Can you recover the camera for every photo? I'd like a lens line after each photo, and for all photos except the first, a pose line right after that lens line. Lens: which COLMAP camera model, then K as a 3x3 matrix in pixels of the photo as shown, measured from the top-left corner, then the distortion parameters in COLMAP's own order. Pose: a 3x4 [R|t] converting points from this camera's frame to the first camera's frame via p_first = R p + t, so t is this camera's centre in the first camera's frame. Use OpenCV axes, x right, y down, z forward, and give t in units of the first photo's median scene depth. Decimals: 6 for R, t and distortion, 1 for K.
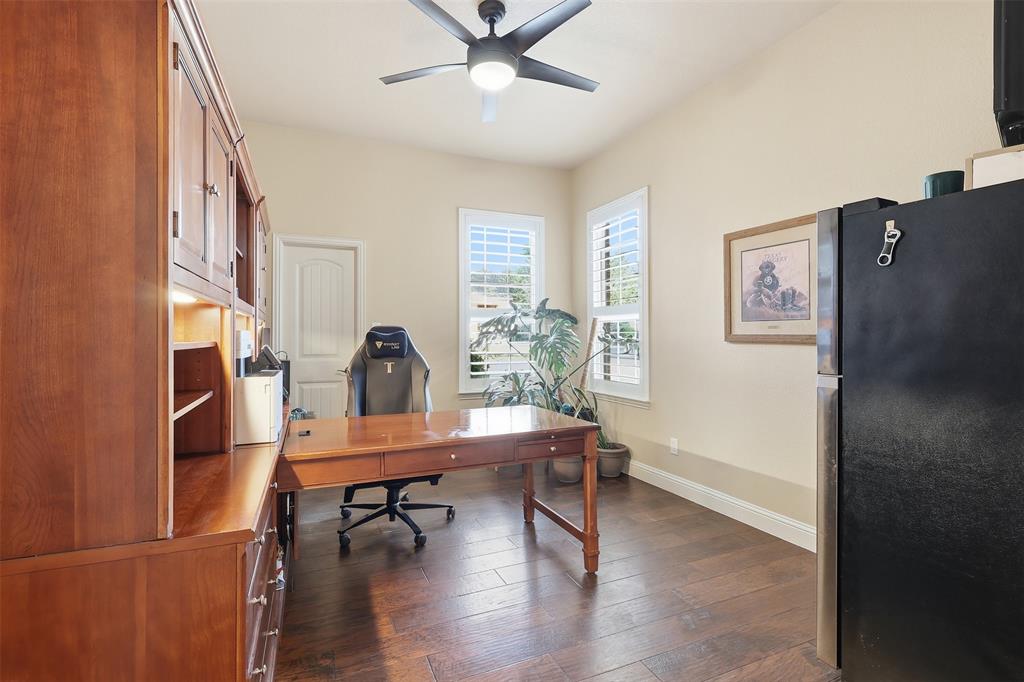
lens RADIAL K [[475.8, 0, 508.7], [0, 475.8, 336.7], [0, 0, 1]] dist [-0.001928, 0.000467]
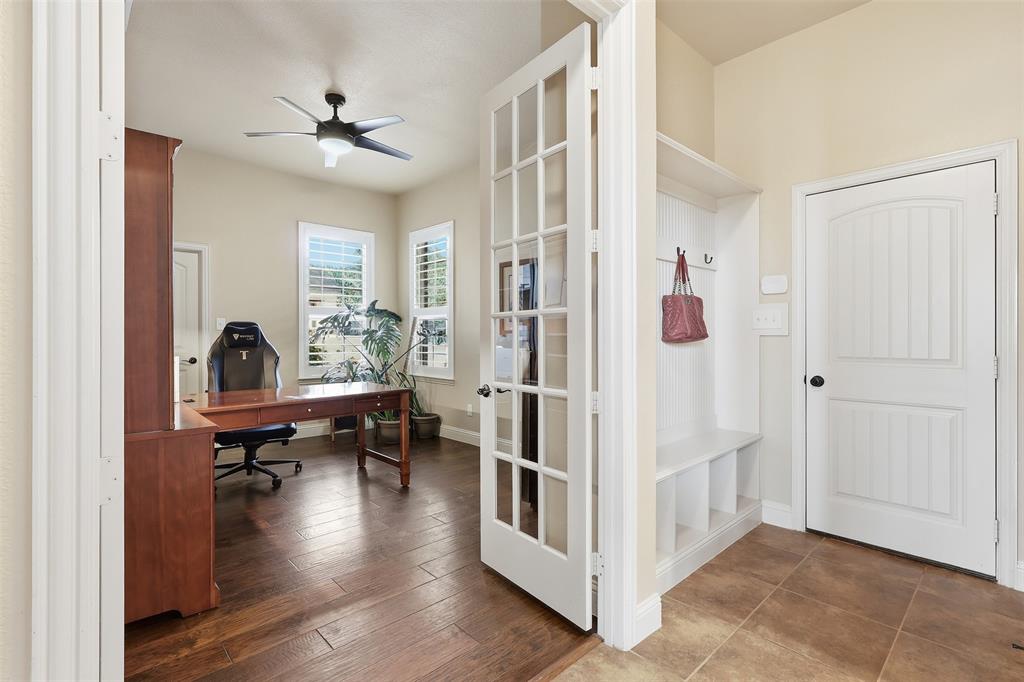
lens RADIAL K [[475.8, 0, 508.7], [0, 475.8, 336.7], [0, 0, 1]] dist [-0.001928, 0.000467]
pose [[0.939588, 0.001646, 0.342304, -0.021008], [-0.004099, 0.999971, 0.006443, 0.004460], [-0.342283, -0.007457, 0.939567, -0.312616]]
